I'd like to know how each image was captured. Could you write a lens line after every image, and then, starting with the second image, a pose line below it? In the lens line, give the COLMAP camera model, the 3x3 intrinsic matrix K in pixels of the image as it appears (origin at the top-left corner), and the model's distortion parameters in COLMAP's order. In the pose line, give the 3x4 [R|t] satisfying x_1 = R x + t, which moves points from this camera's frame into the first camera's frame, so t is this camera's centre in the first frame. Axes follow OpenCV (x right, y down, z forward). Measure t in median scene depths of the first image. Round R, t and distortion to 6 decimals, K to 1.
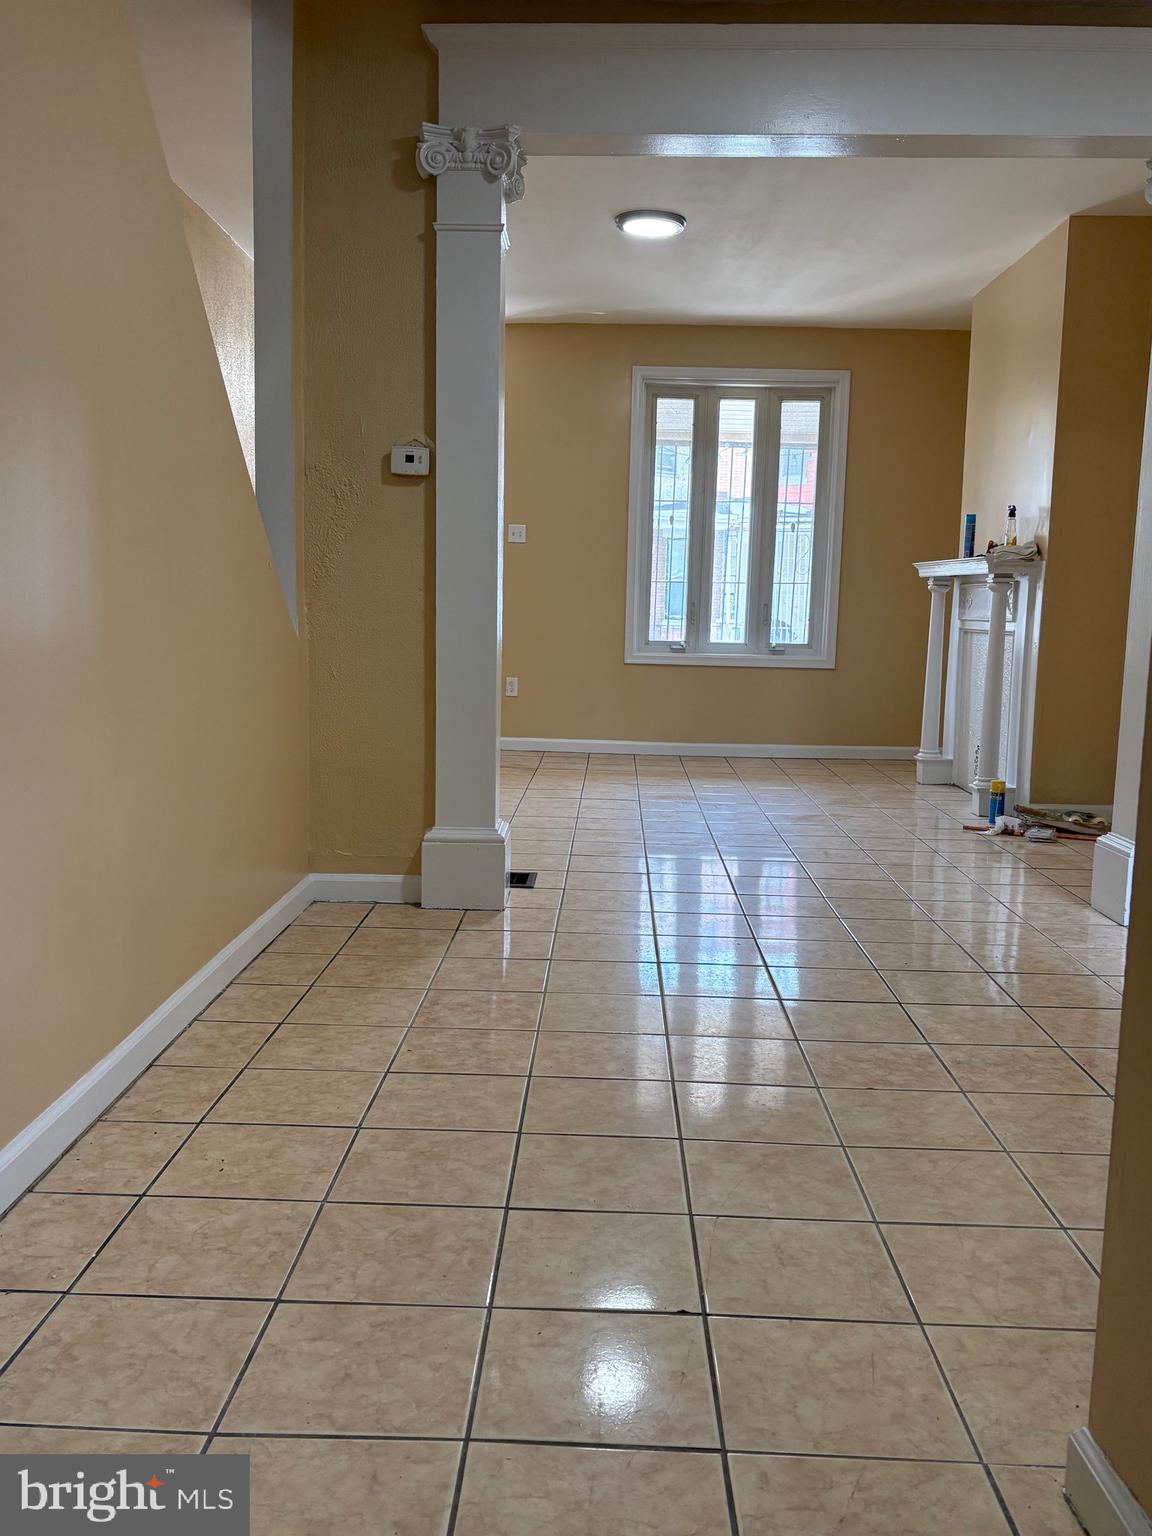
lens RADIAL K [[1296.8, 0, 570.6], [0, 1296.8, 776.0], [0, 0, 1]] dist [0.019775, -0.008214]
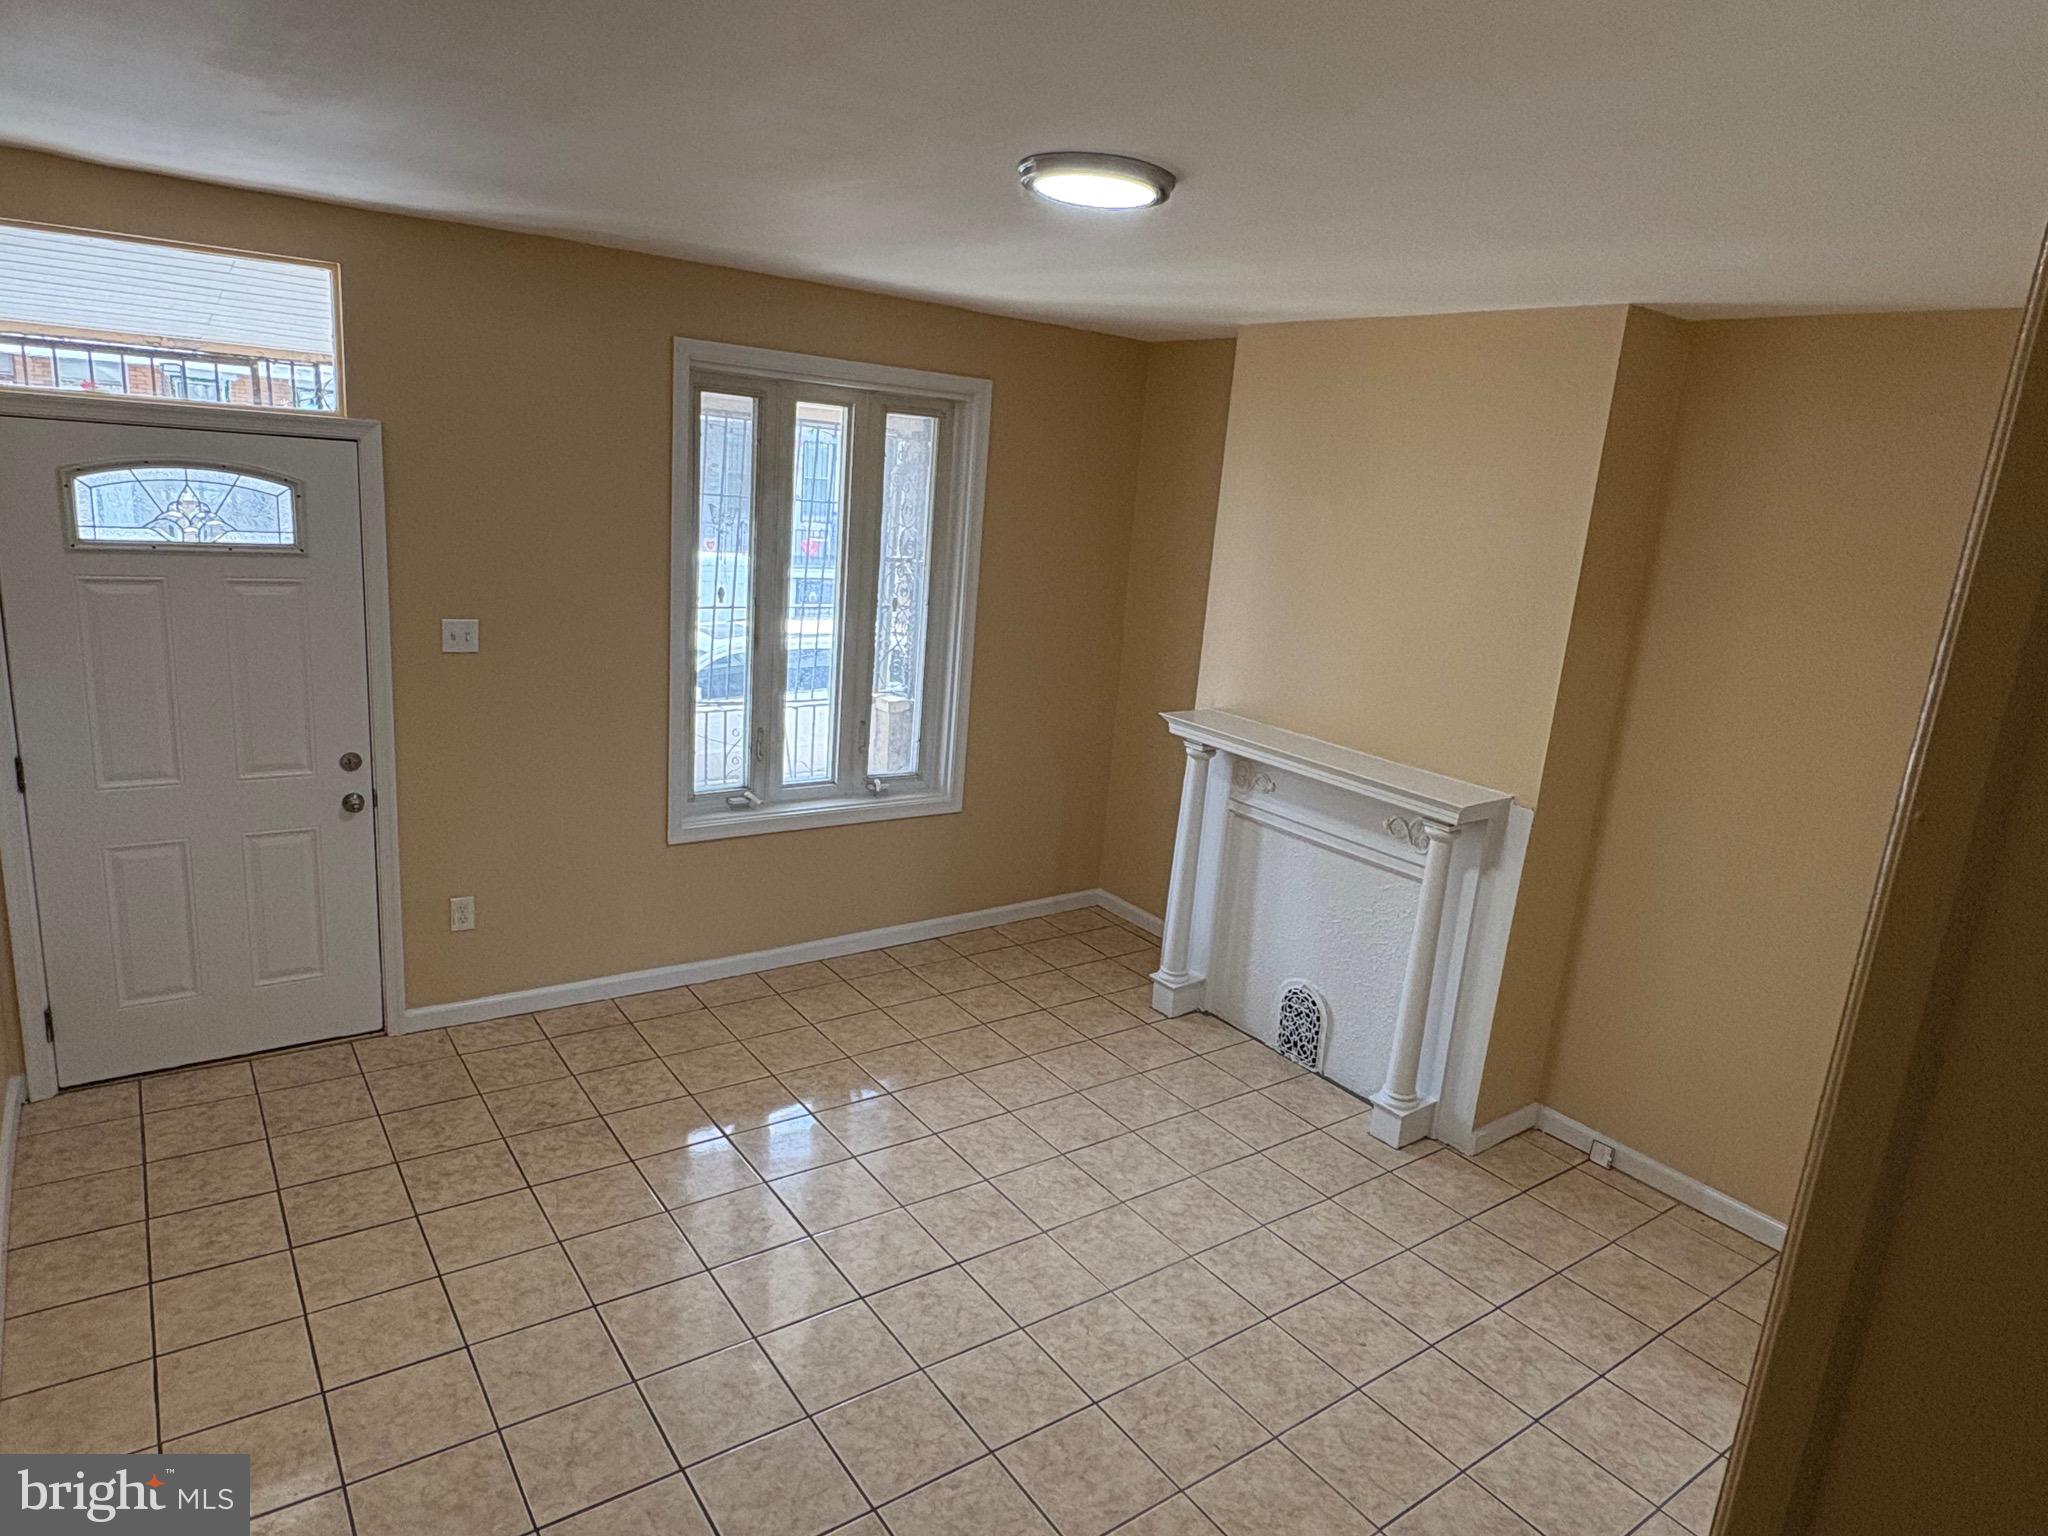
lens RADIAL K [[1232.0, 0, 1023.2], [0, 1232.0, 771.6], [0, 0, 1]] dist [0.005896, -0.001416]
pose [[0.794339, -0.104716, 0.598381, -0.188326], [0.017284, 0.988528, 0.150047, -0.234097], [-0.607229, -0.108845, 0.787036, 0.533170]]
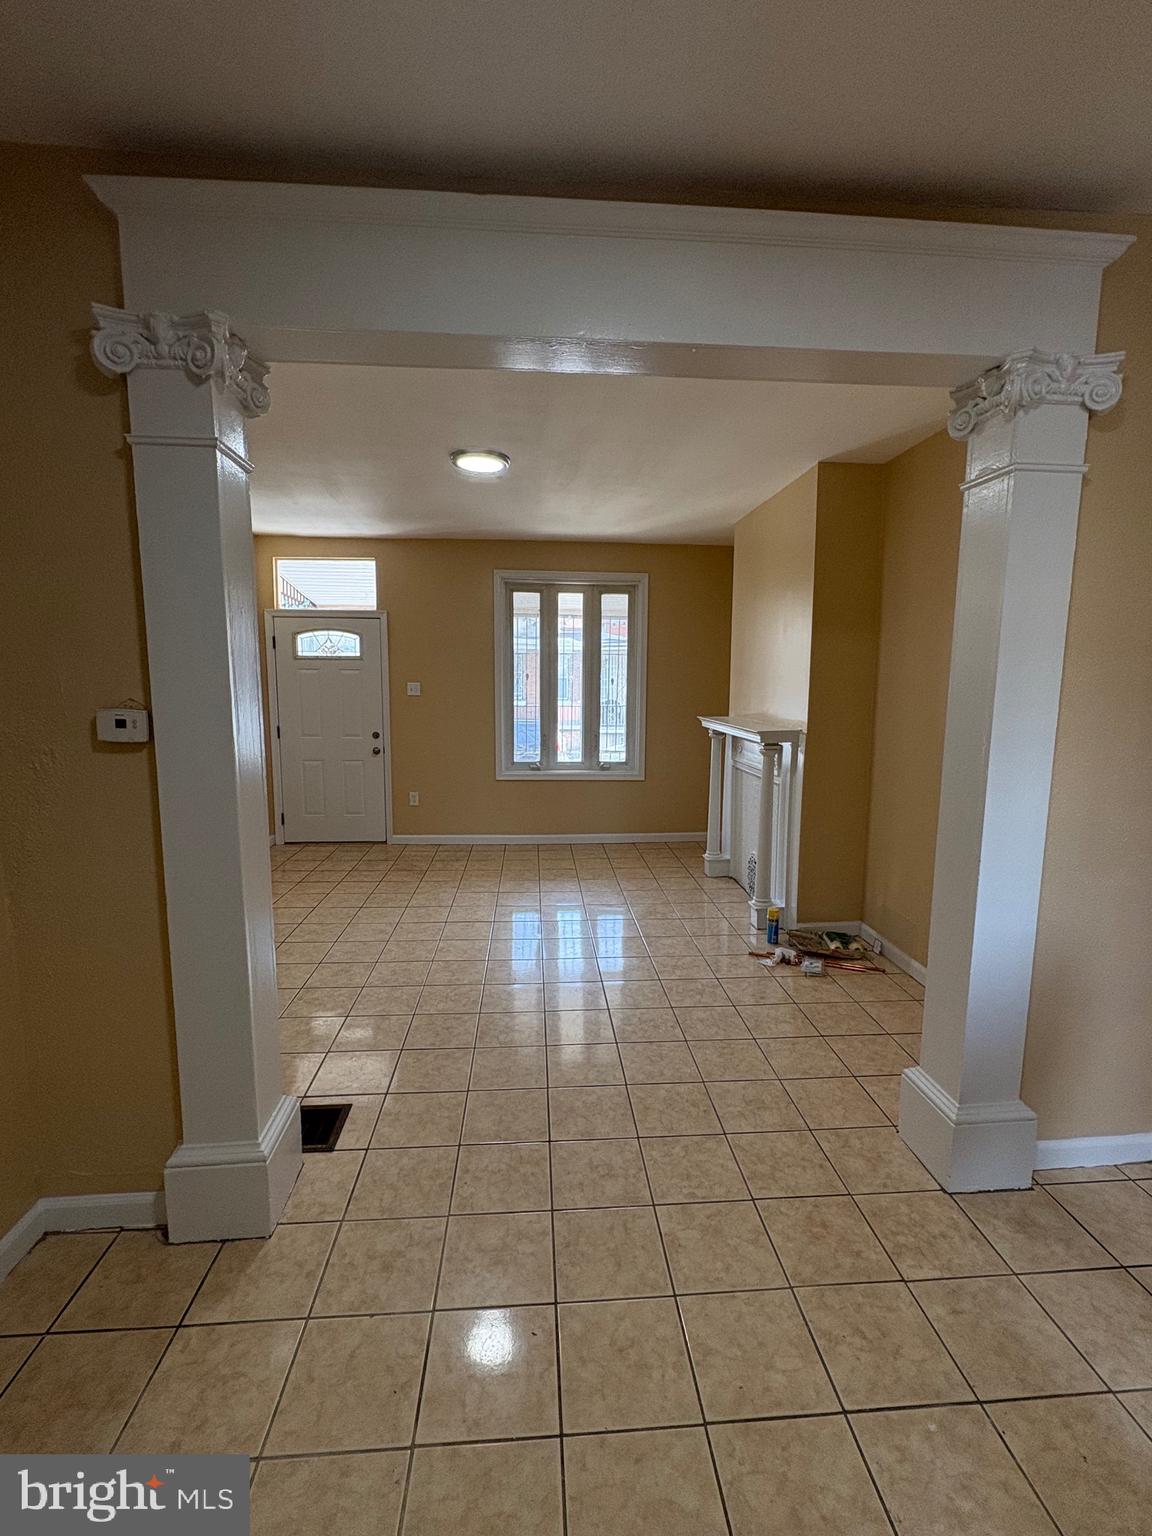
lens RADIAL K [[681.3, 0, 575.8], [0, 681.3, 768.7], [0, 0, 1]] dist [-0.001098, -0.001309]
pose [[0.994941, -0.027580, 0.096599, 0.065686], [0.027409, 0.999620, 0.003092, -0.115544], [-0.096648, -0.000429, 0.995319, 0.301055]]
